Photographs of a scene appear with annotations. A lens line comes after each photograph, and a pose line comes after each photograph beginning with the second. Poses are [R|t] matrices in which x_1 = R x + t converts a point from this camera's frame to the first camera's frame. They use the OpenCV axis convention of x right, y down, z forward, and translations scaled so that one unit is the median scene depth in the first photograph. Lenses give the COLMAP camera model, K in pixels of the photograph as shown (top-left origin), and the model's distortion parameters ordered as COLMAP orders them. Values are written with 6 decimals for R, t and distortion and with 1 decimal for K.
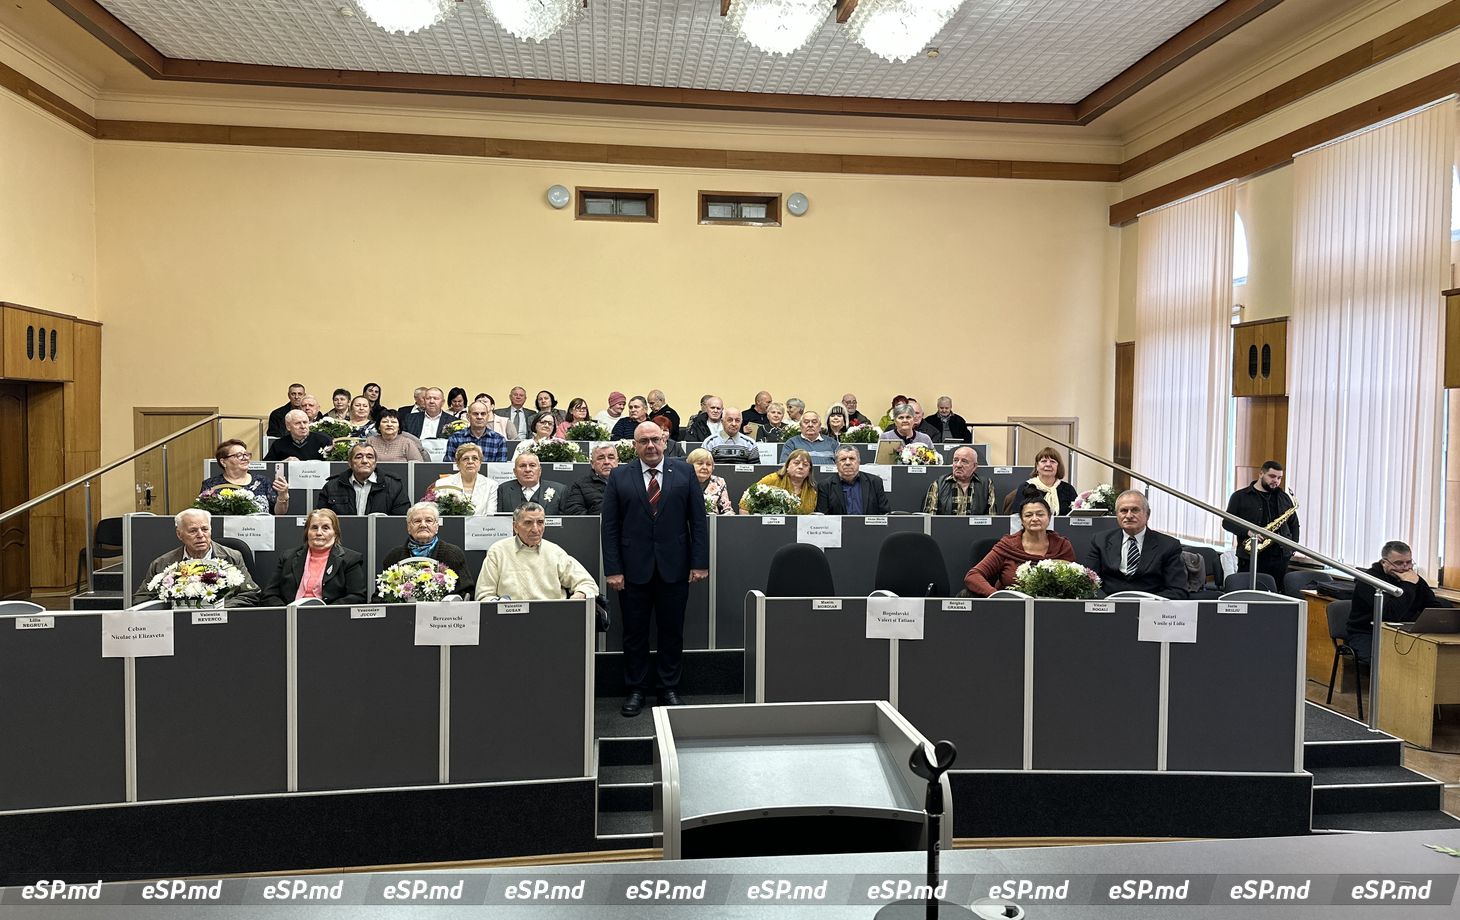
lens RADIAL K [[1031.0, 0, 730.0], [0, 1031.0, 460.0], [0, 0, 1]] dist [0.081096, -0.099903]
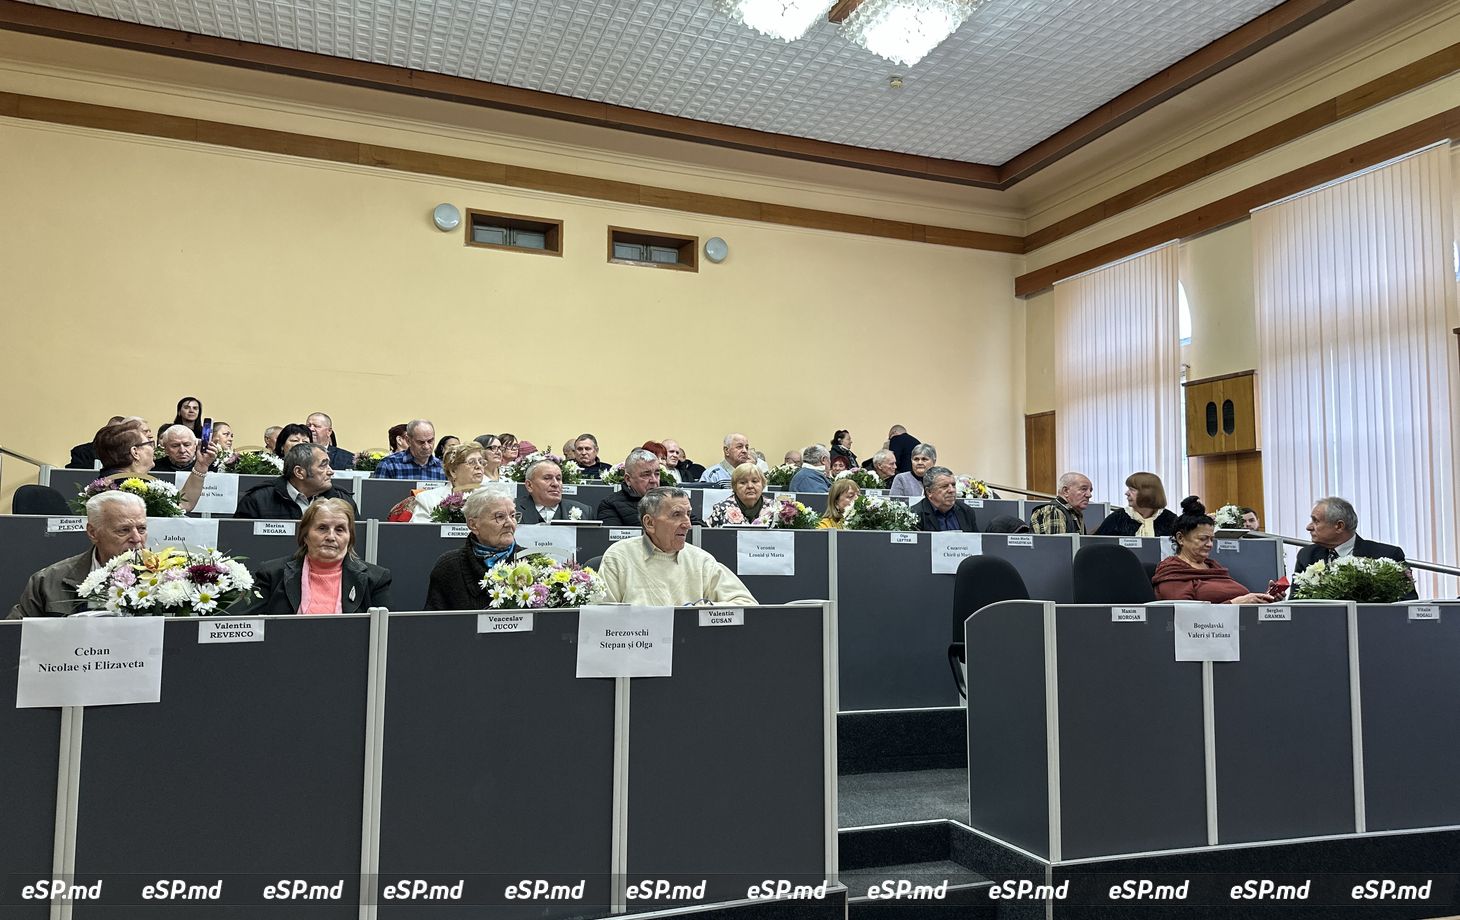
lens RADIAL K [[1031.0, 0, 730.0], [0, 1031.0, 460.0], [0, 0, 1]] dist [0.081096, -0.099903]
pose [[0.969656, 0.021024, 0.243567, -0.172248], [0.009361, 0.992372, -0.122926, 0.059753], [-0.244293, 0.121476, 0.962063, 0.178605]]
